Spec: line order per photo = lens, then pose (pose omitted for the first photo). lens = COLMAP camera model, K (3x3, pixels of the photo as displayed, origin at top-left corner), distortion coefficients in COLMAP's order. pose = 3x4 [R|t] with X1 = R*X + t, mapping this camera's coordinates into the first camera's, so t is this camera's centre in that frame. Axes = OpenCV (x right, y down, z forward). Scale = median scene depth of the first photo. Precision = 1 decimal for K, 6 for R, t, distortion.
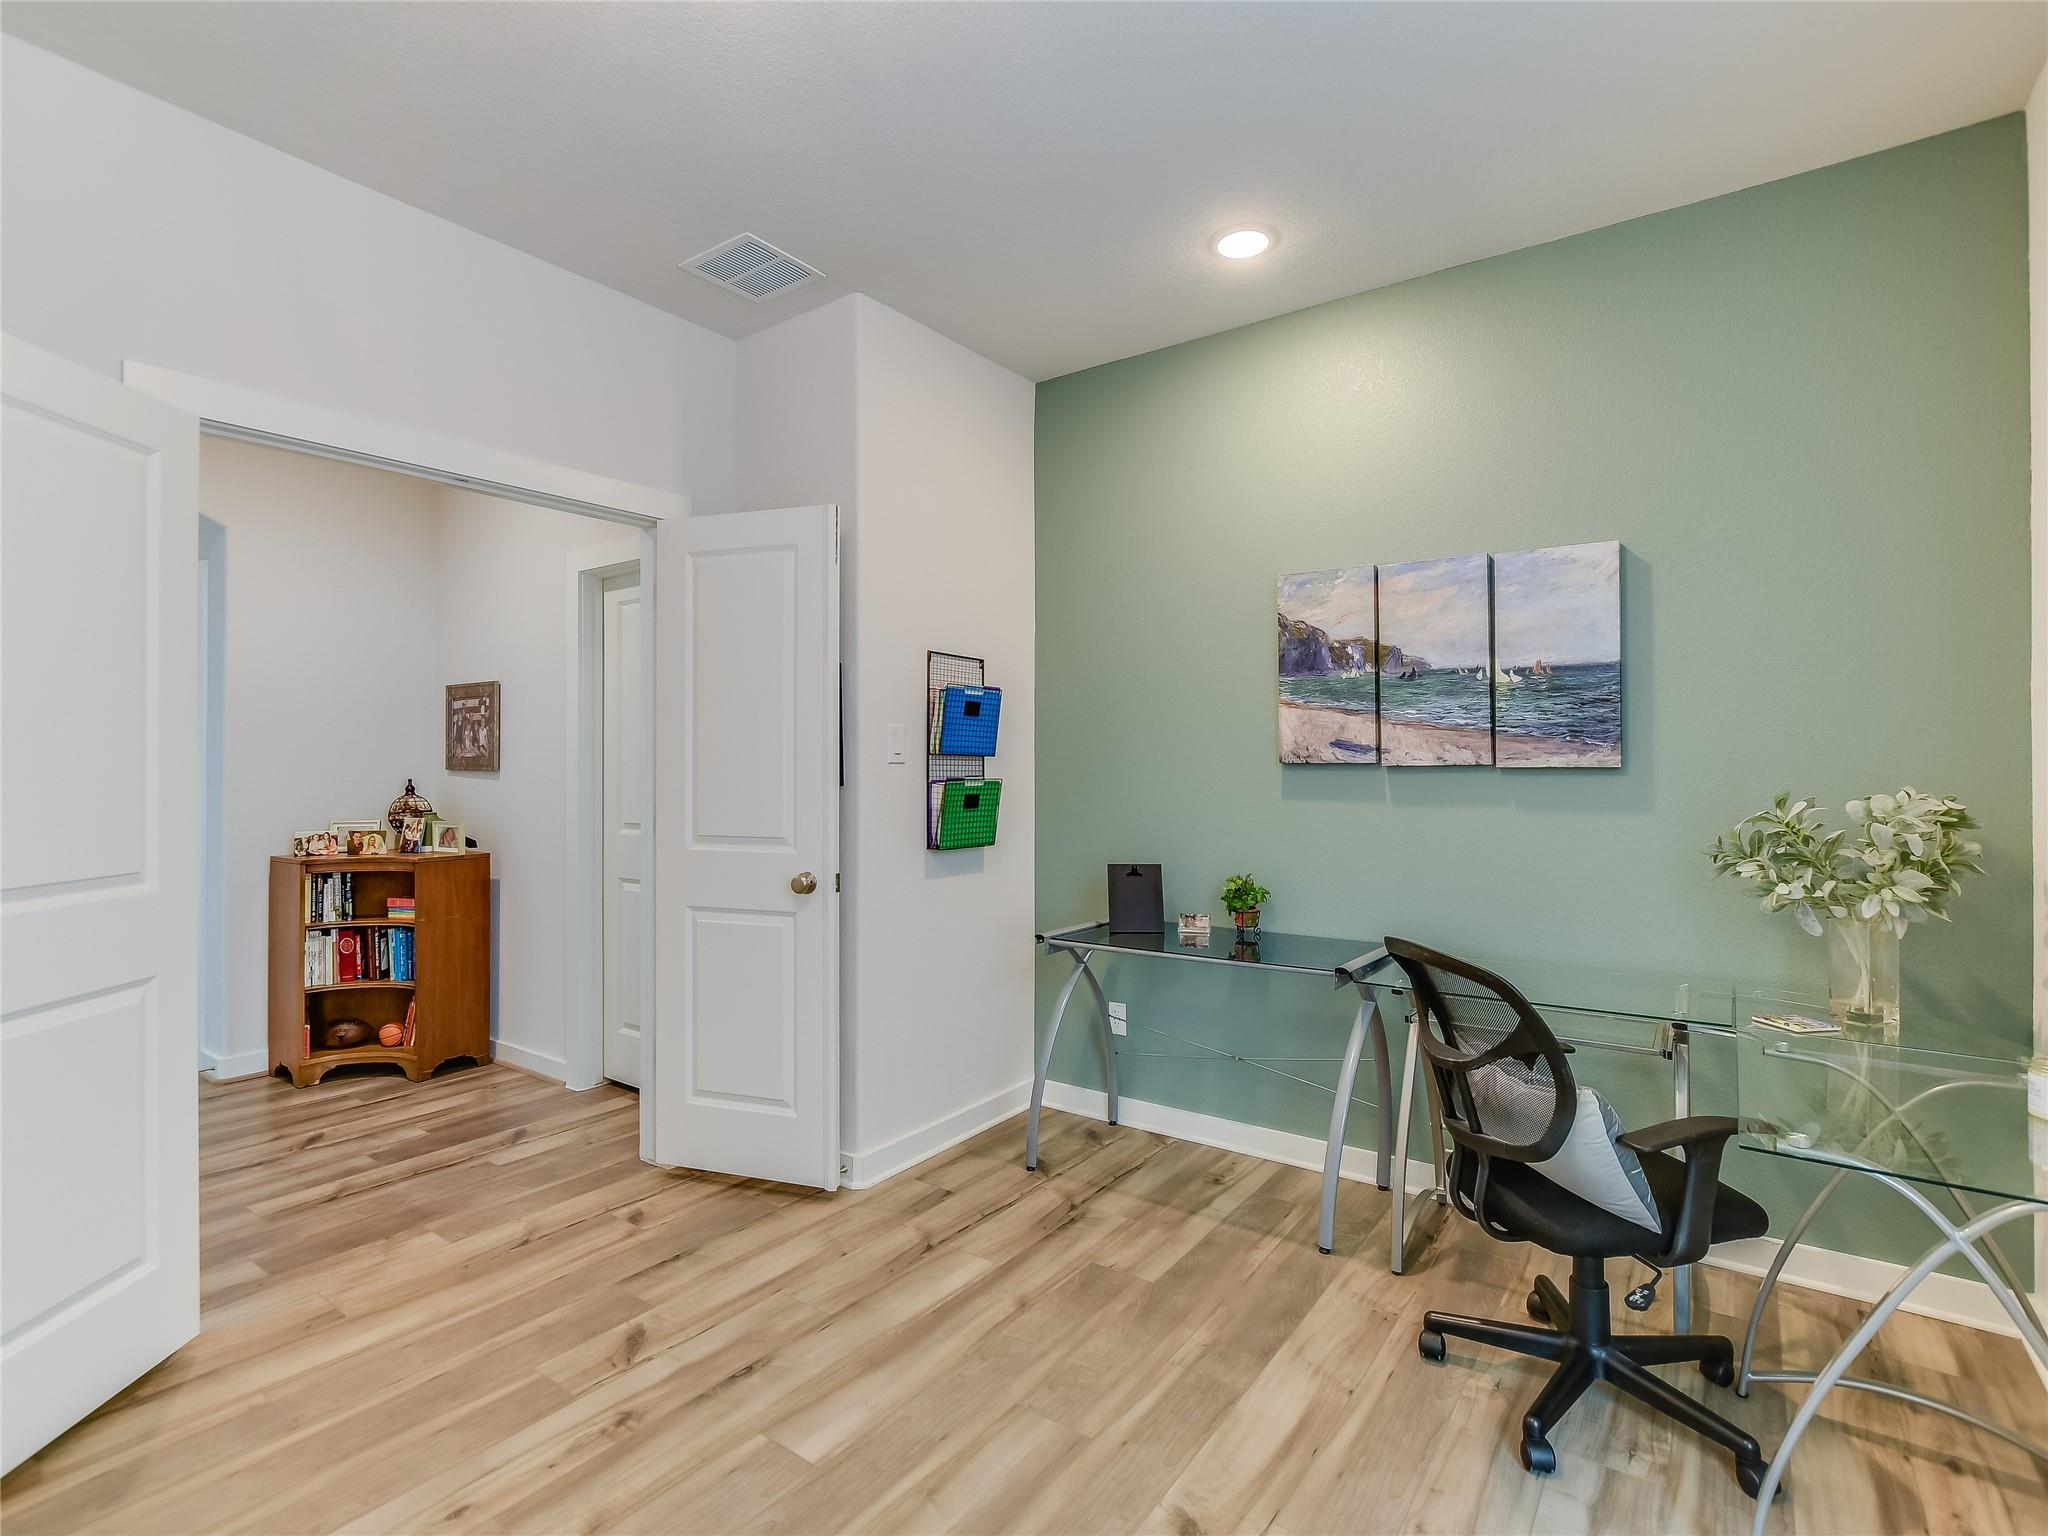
lens RADIAL K [[996.3, 0, 1015.1], [0, 996.3, 764.6], [0, 0, 1]] dist [-0.033925, -0.000082]
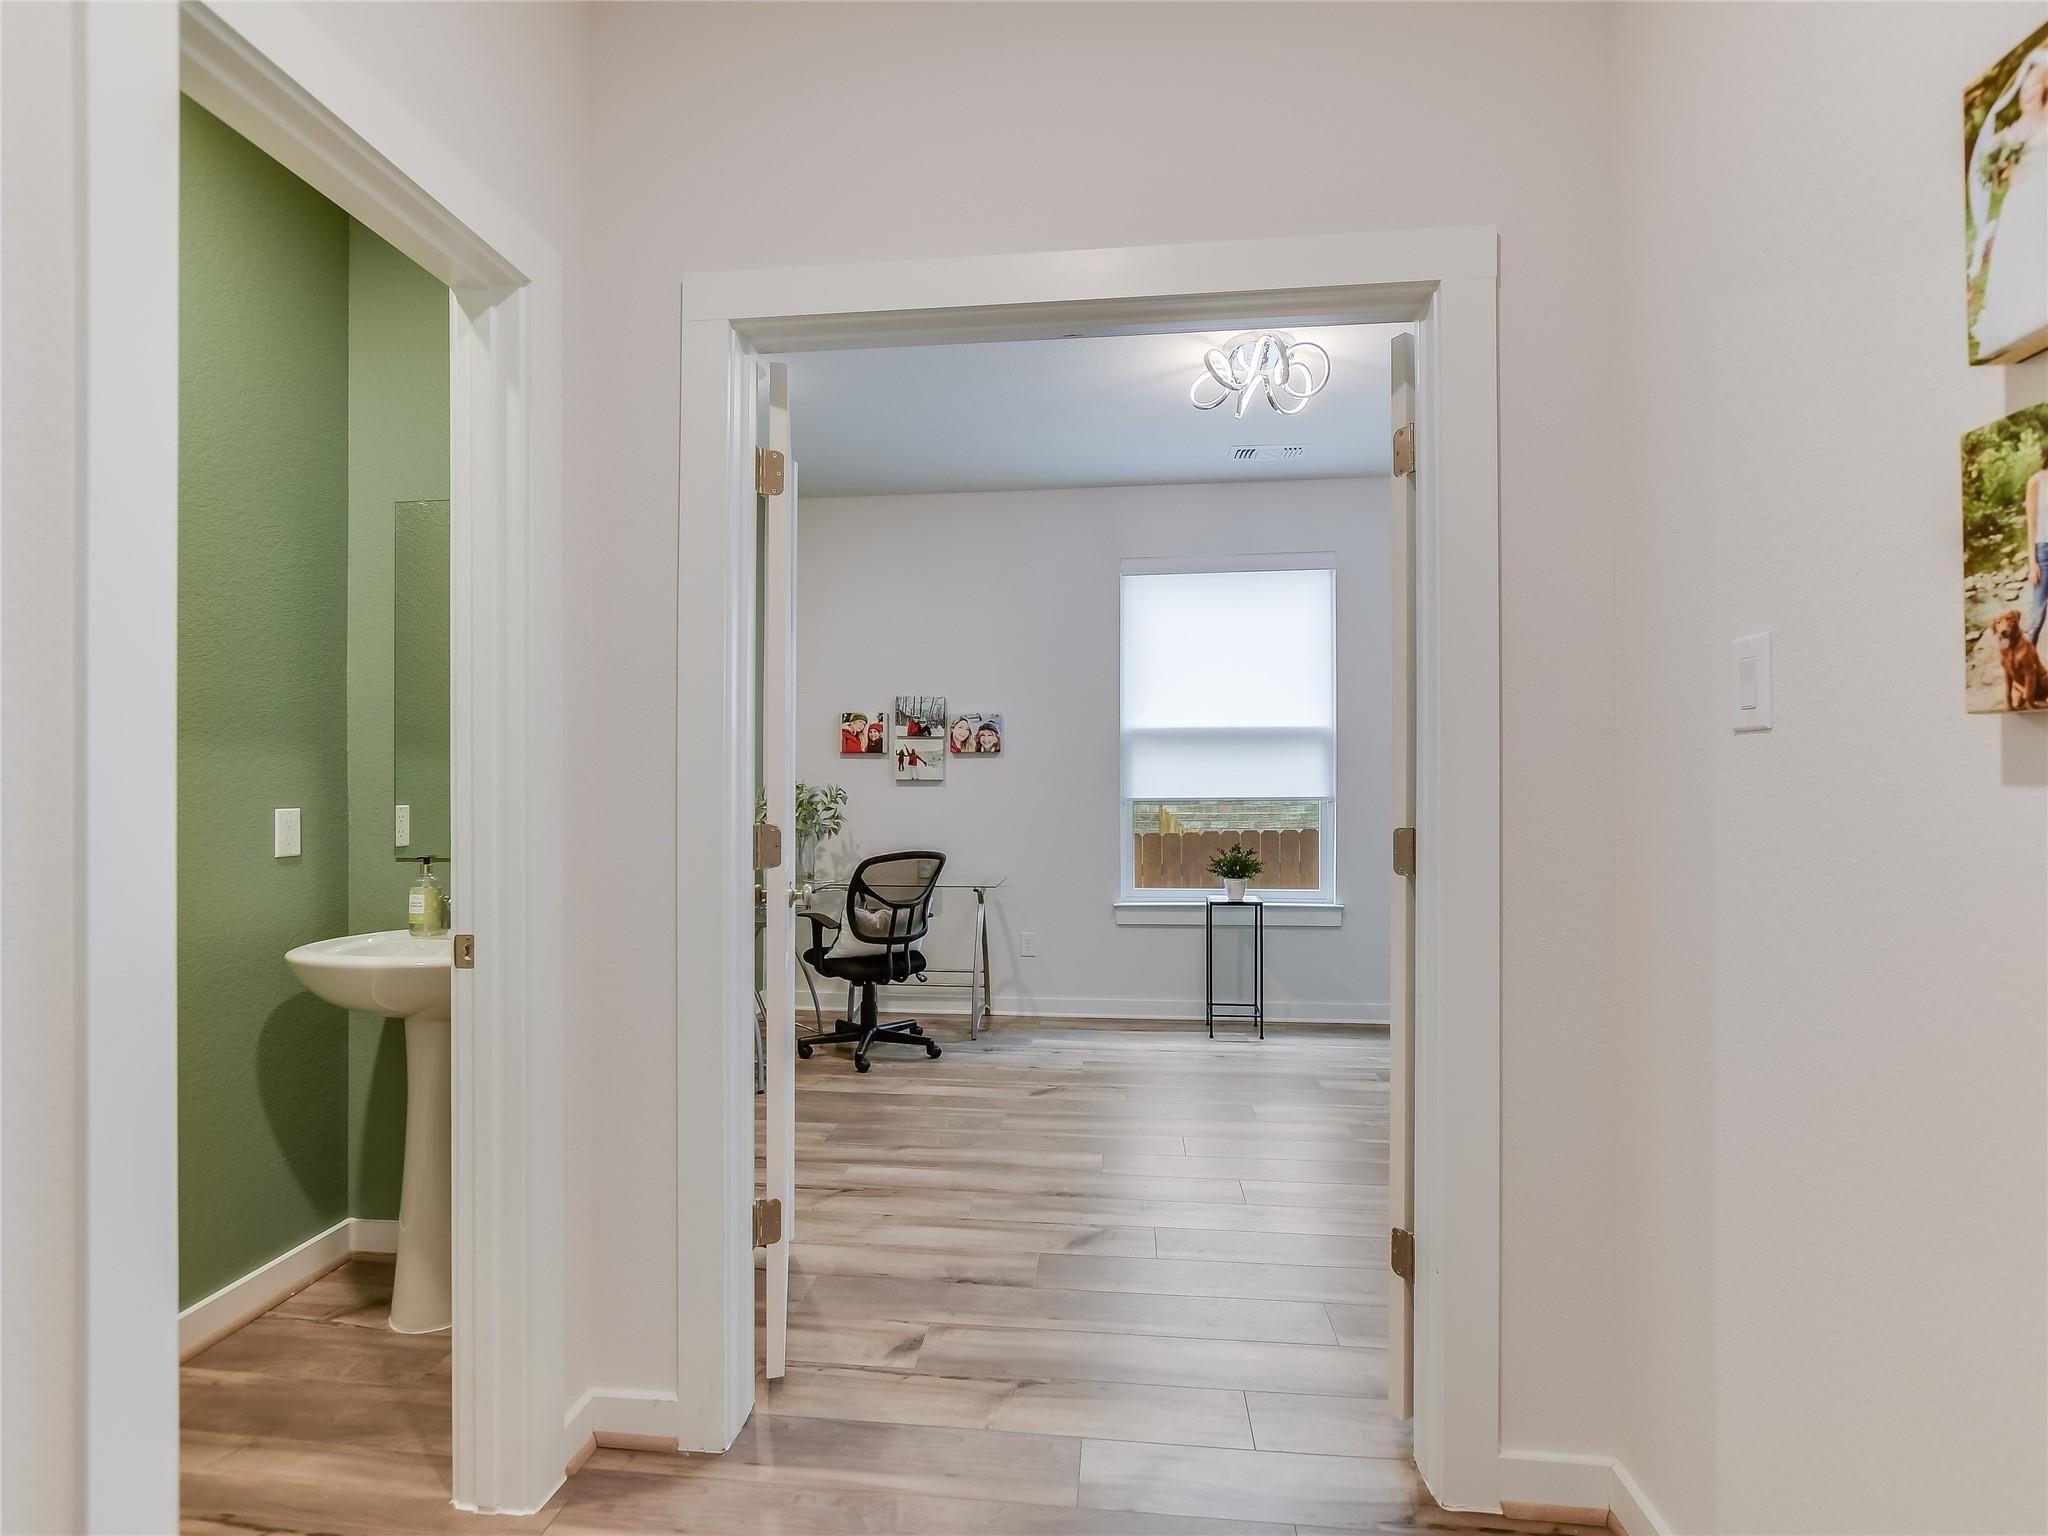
lens RADIAL K [[996.3, 0, 1015.1], [0, 996.3, 764.6], [0, 0, 1]] dist [-0.033925, -0.000082]
pose [[-0.492346, 0.005813, 0.870380, -1.313554], [-0.004714, 0.999945, -0.009345, 0.011731], [-0.870387, -0.008704, -0.492291, 1.562117]]
